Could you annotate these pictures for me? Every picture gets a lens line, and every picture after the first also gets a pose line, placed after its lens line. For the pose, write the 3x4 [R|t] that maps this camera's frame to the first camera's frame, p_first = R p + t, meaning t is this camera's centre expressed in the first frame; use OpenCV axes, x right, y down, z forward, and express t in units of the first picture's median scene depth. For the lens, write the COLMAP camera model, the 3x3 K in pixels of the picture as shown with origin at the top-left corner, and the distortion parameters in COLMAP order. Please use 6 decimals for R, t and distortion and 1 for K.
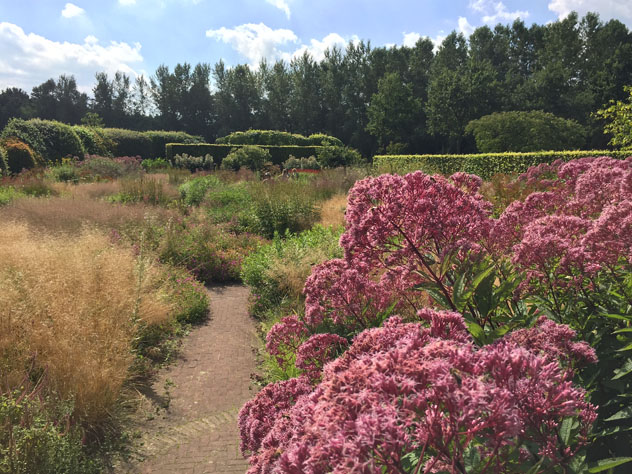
lens RADIAL K [[526.6, 0, 316.0], [0, 526.6, 237.0], [0, 0, 1]] dist [0.017561, -0.002261]
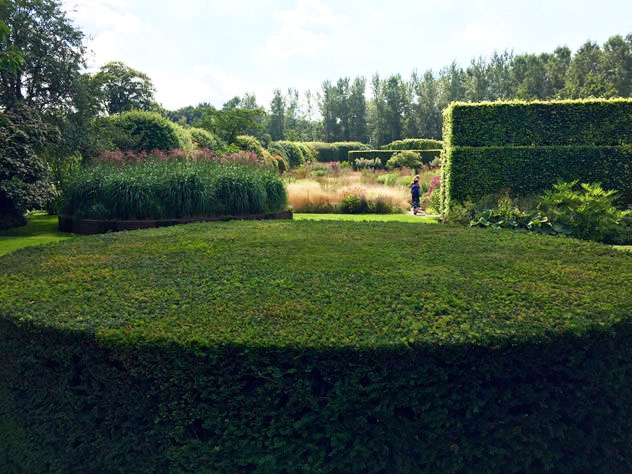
lens RADIAL K [[528.3, 0, 297.3], [0, 528.3, 236.2], [0, 0, 1]] dist [0.003161, -0.002352]
pose [[0.953532, 0.019605, -0.300652, 0.010583], [-0.017698, 0.999802, 0.009064, 0.019592], [0.300770, -0.003321, 0.953691, -0.179885]]
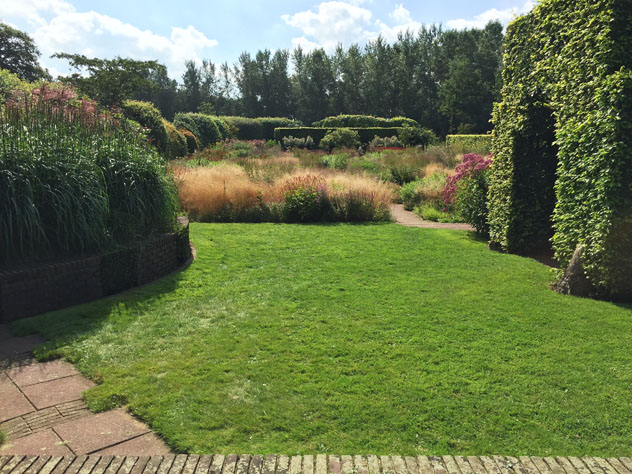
lens RADIAL K [[526.6, 0, 316.0], [0, 526.6, 237.0], [0, 0, 1]] dist [0.017561, -0.002261]
pose [[0.992595, 0.006504, -0.121299, -0.014676], [-0.001343, 0.999092, 0.042579, 0.010547], [0.121466, -0.042101, 0.991702, -0.091326]]
